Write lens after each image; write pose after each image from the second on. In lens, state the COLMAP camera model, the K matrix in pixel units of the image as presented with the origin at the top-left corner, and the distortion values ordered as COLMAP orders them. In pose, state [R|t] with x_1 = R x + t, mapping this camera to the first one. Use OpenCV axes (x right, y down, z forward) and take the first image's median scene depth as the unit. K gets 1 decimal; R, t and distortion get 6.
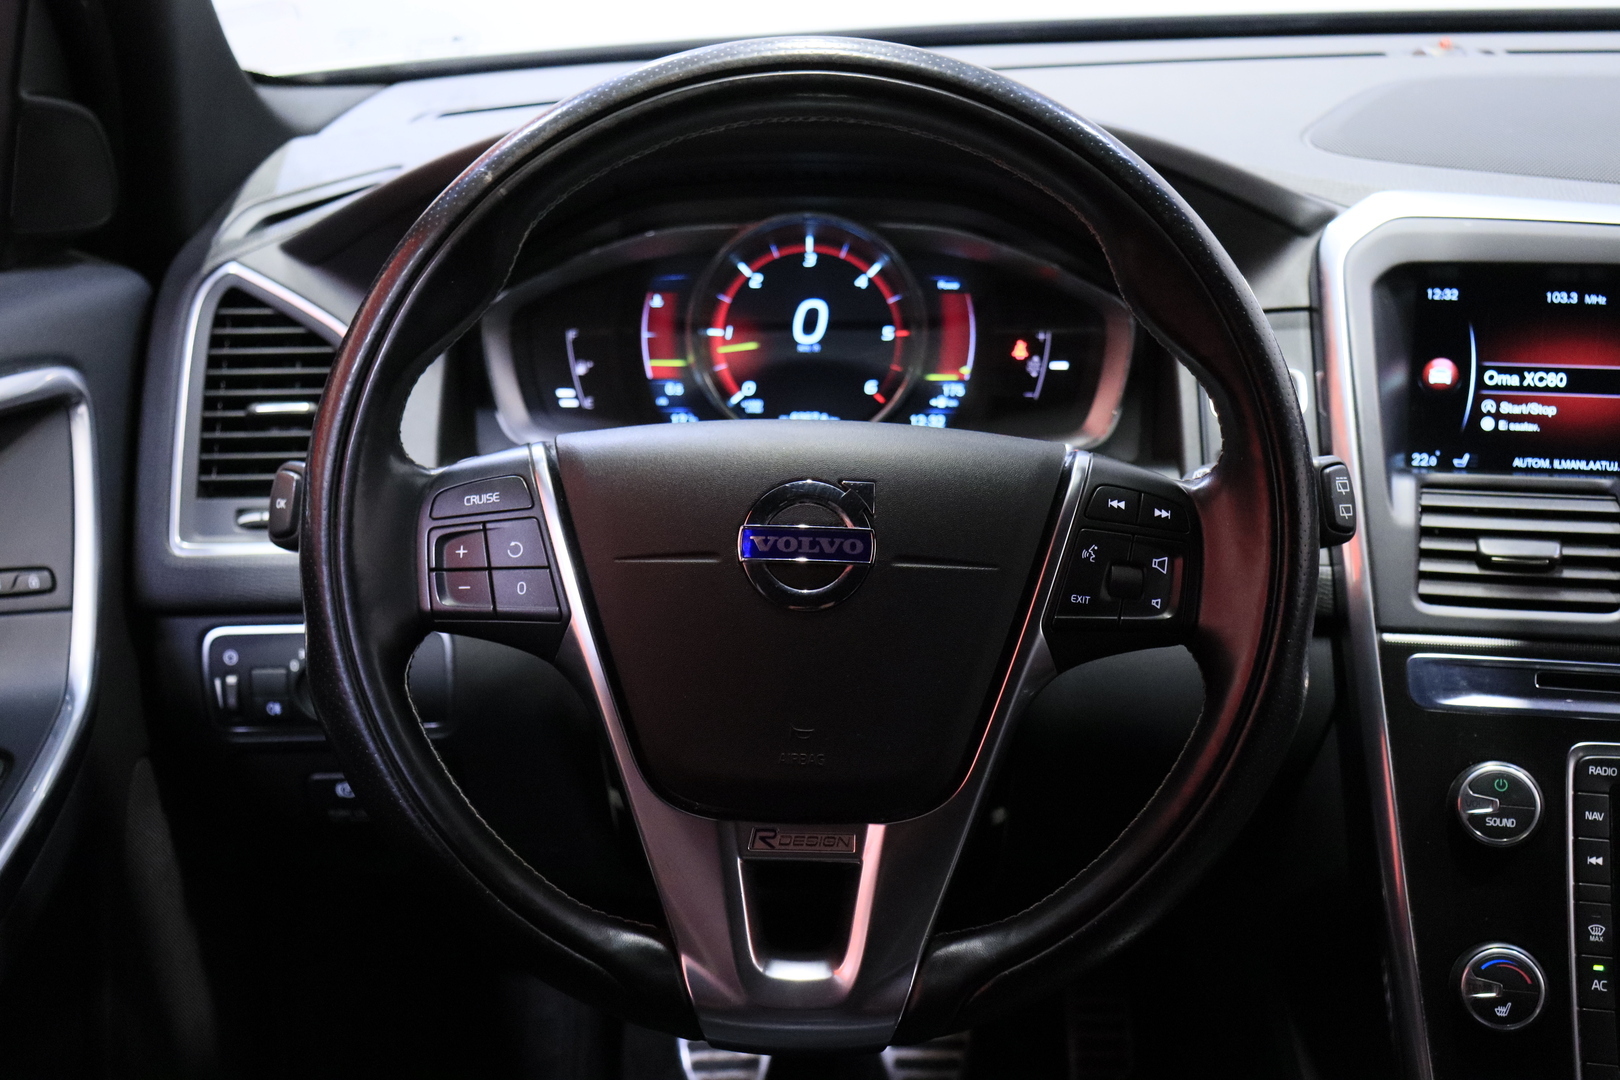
lens RADIAL K [[1992.7, 0, 834.0], [0, 1992.7, 550.5], [0, 0, 1]] dist [0.039653, 0.000000]
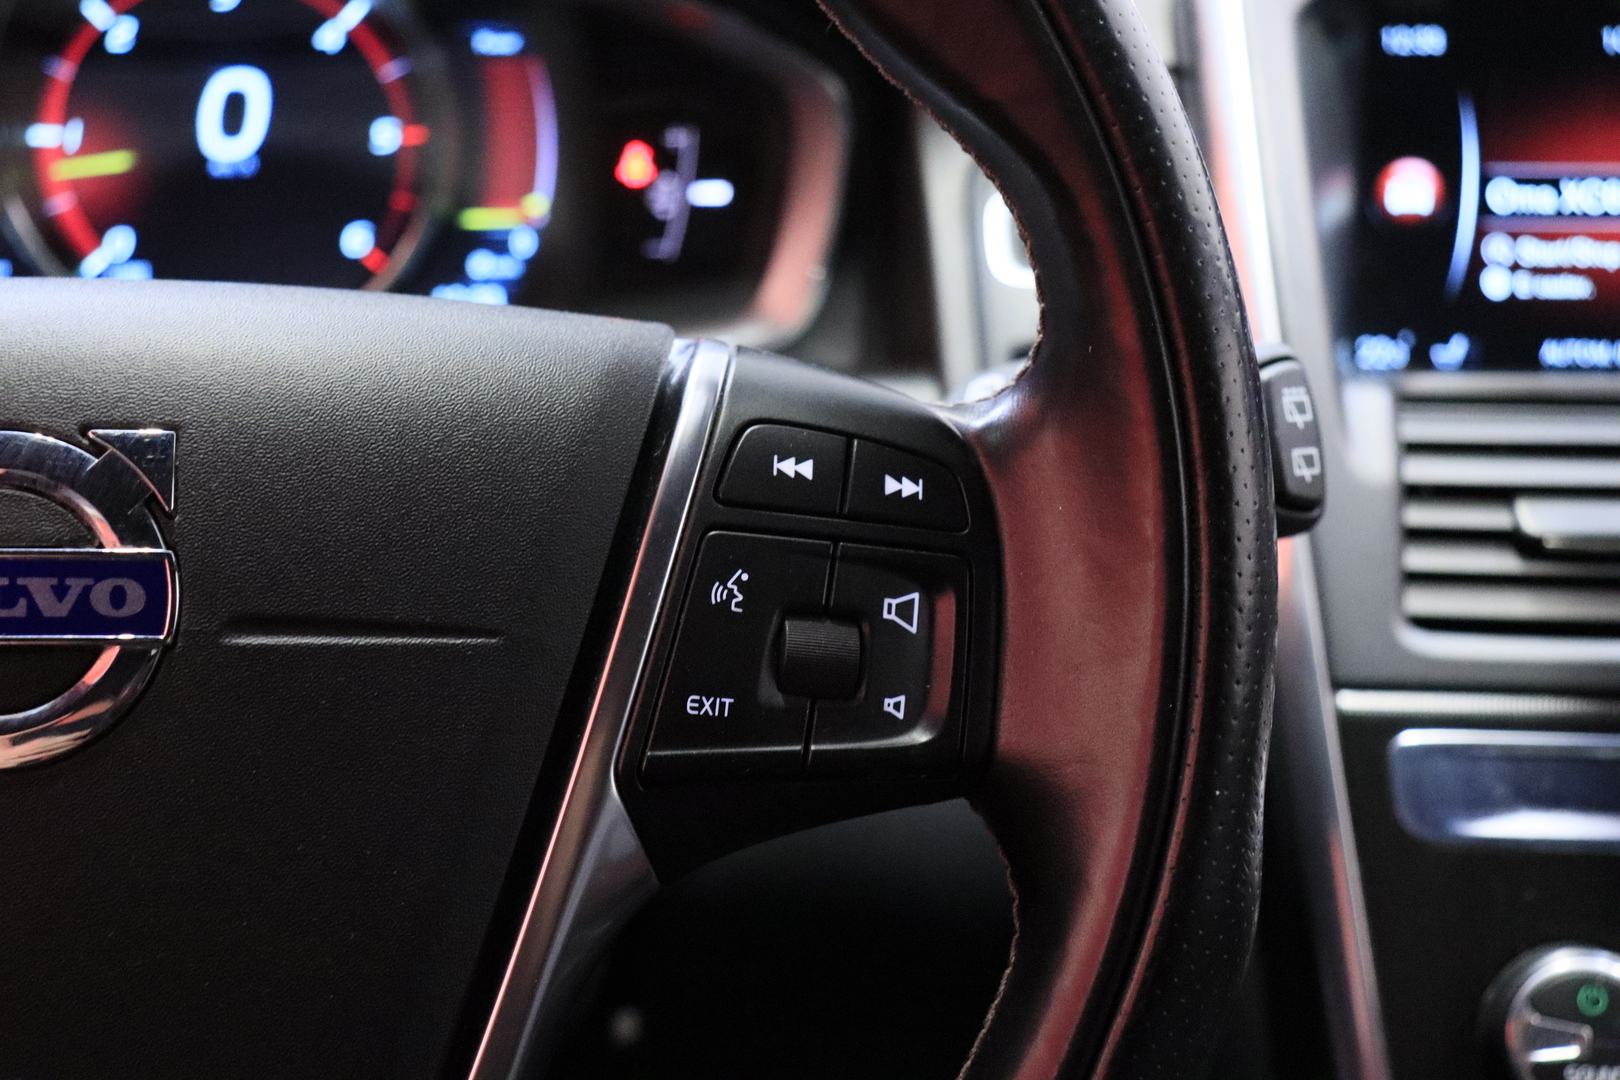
lens RADIAL K [[2817.7, 0, 820.0], [0, 2817.7, 547.3], [0, 0, 1]] dist [0.106924, 0.000000]
pose [[0.991059, -0.030861, 0.129803, 0.052680], [0.028881, 0.999436, 0.017106, -0.012281], [-0.130258, -0.013204, 0.991392, 0.312937]]
